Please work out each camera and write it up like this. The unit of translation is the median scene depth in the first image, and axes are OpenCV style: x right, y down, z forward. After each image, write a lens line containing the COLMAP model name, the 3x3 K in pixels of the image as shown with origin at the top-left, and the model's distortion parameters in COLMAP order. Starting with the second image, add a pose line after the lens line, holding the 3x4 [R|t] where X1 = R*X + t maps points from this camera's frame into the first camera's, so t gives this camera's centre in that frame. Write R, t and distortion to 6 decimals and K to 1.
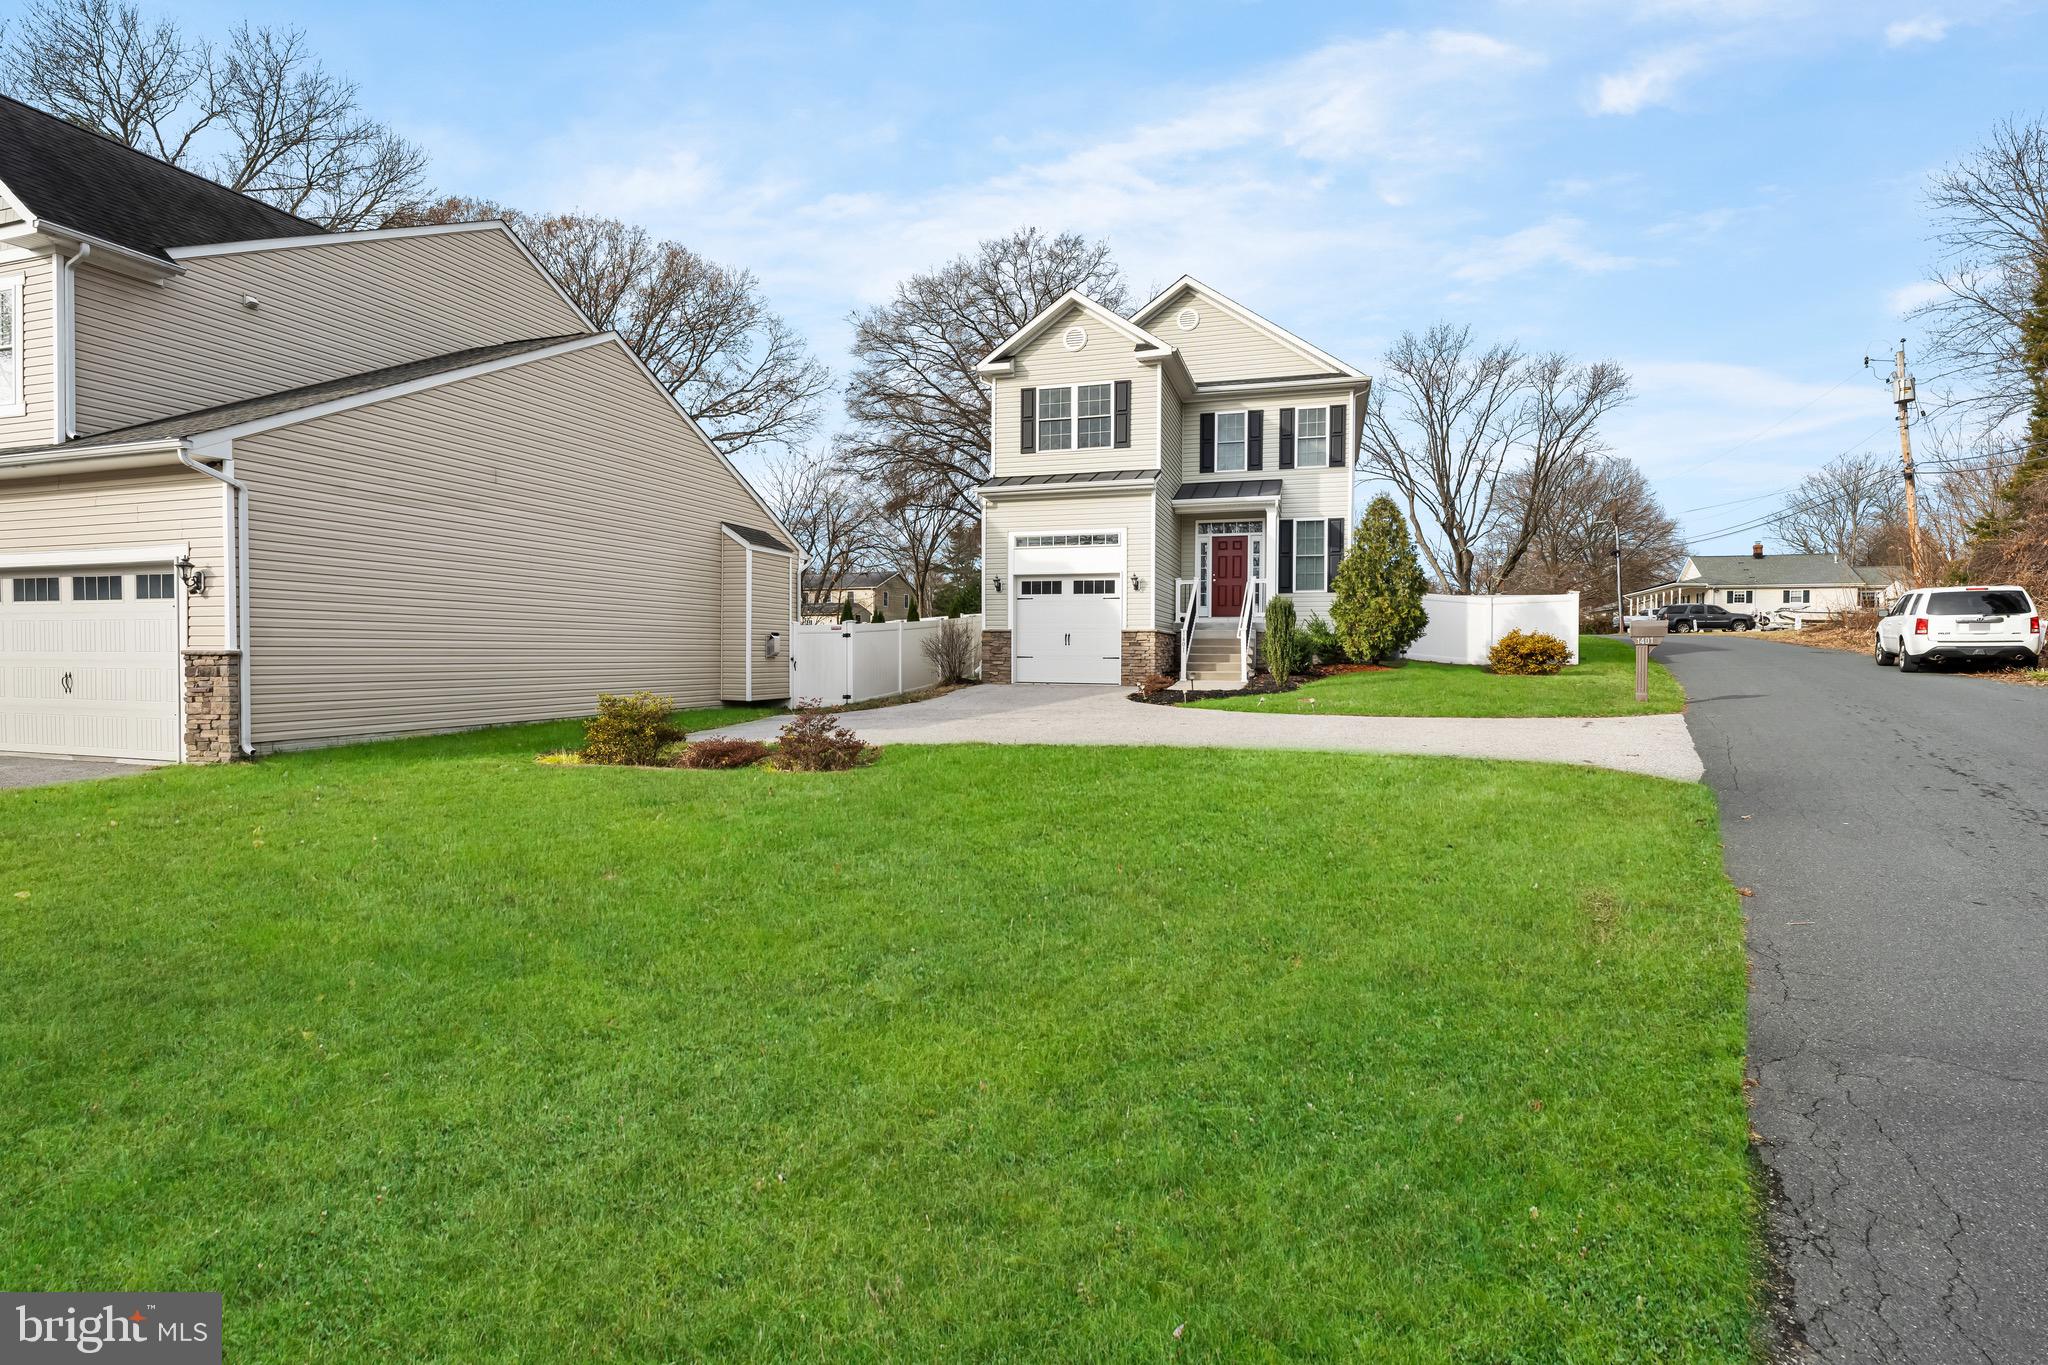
lens RADIAL K [[906.3, 0, 1019.7], [0, 906.3, 669.7], [0, 0, 1]] dist [-0.000987, -0.000260]
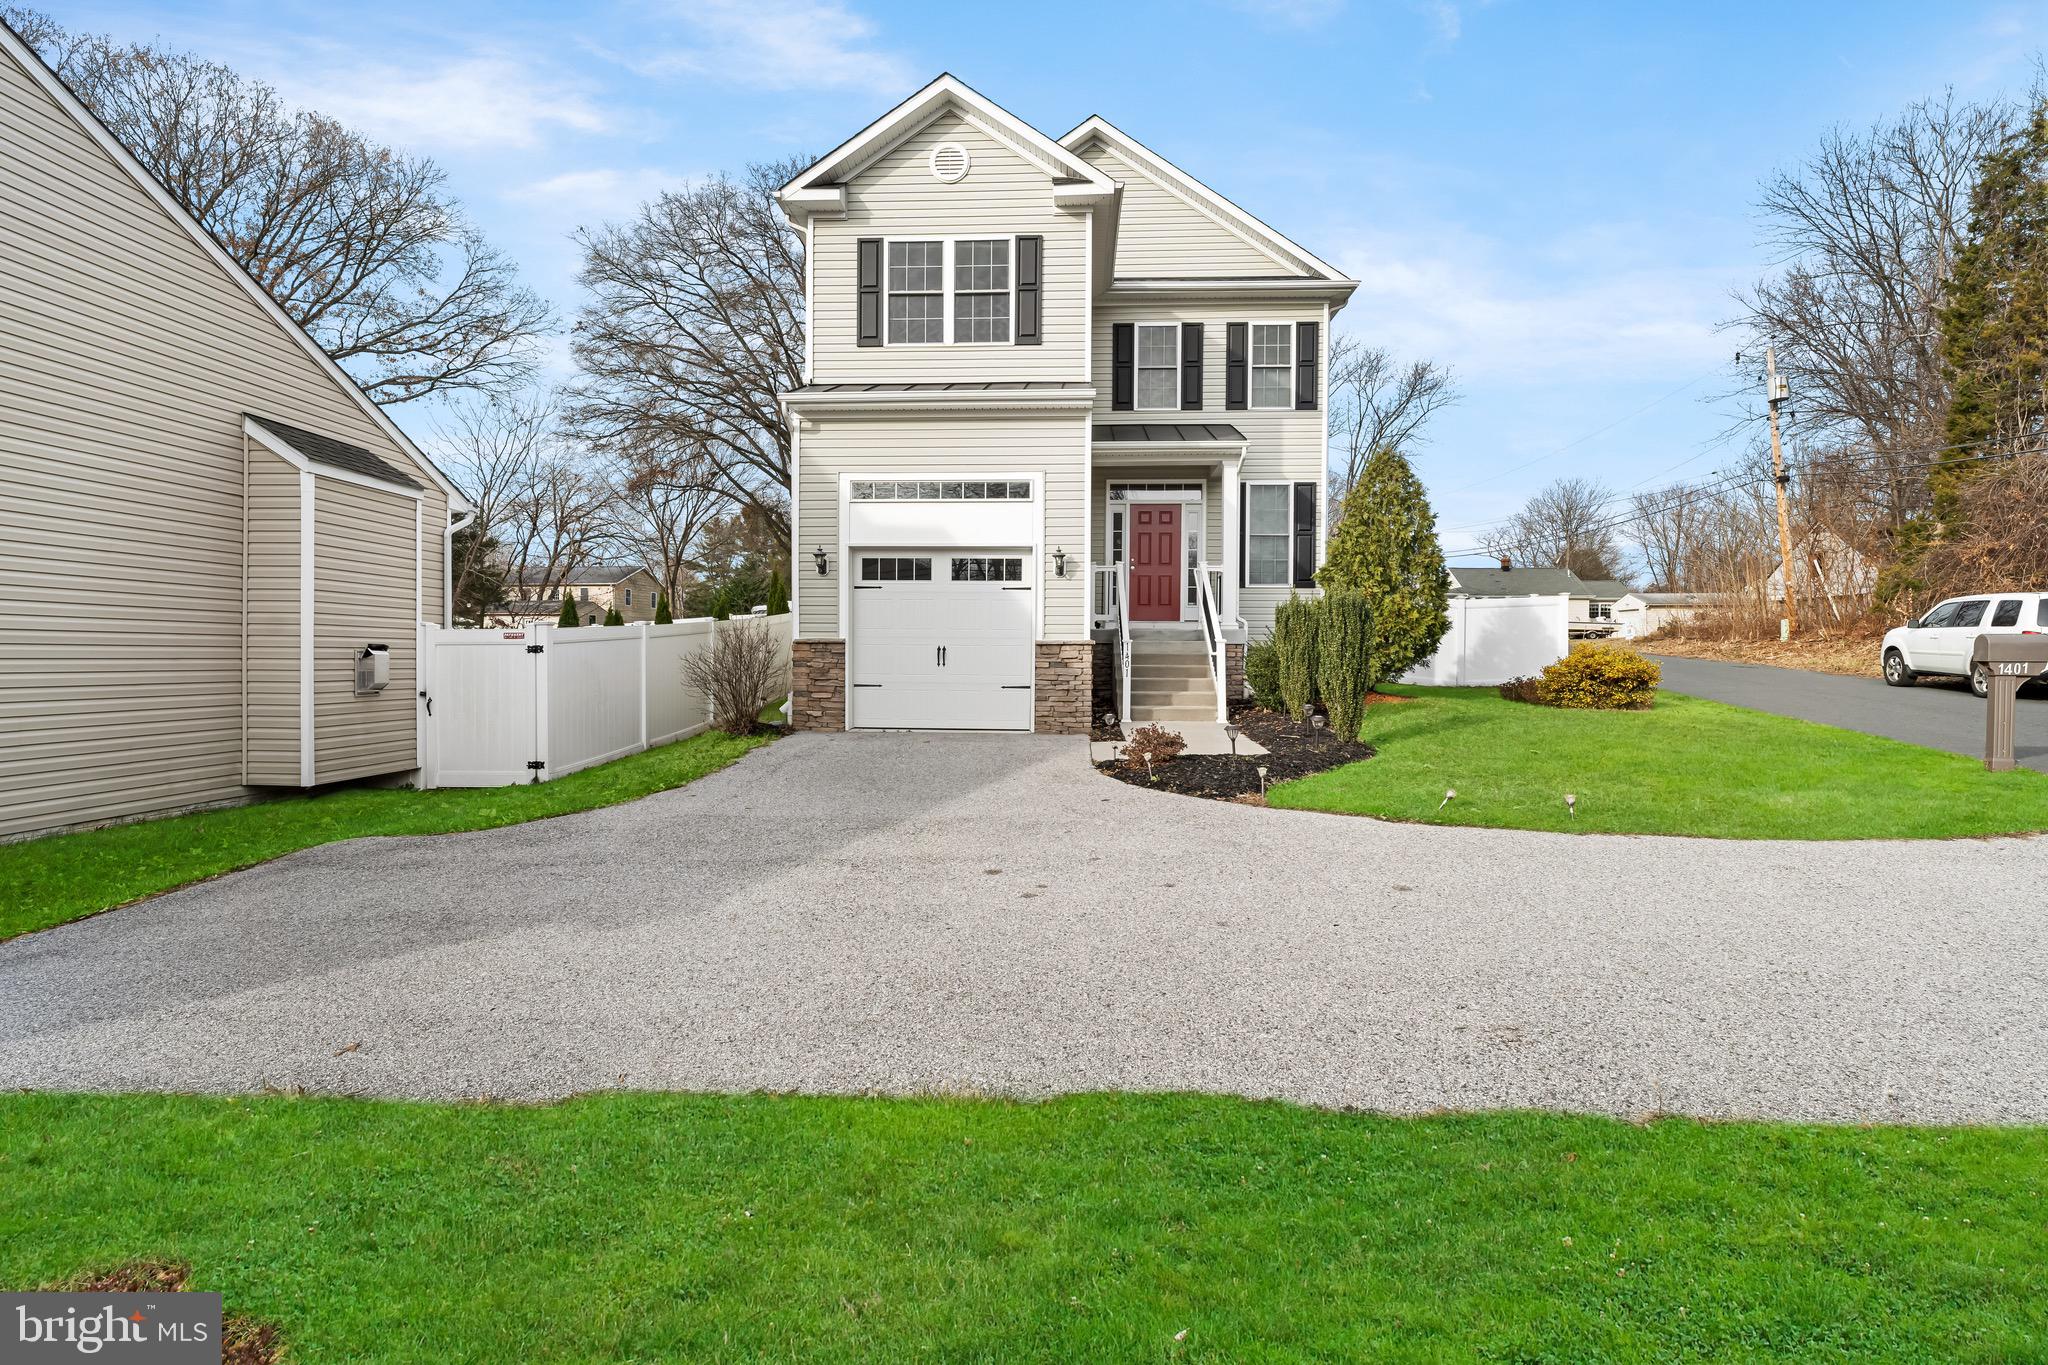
lens RADIAL K [[906.3, 0, 1011.7], [0, 906.3, 666.7], [0, 0, 1]] dist [-0.000987, -0.000260]
pose [[0.968474, -0.003530, 0.249090, -0.047676], [0.005449, 0.999961, -0.007014, -0.020263], [-0.249055, 0.008150, 0.968455, 0.375418]]
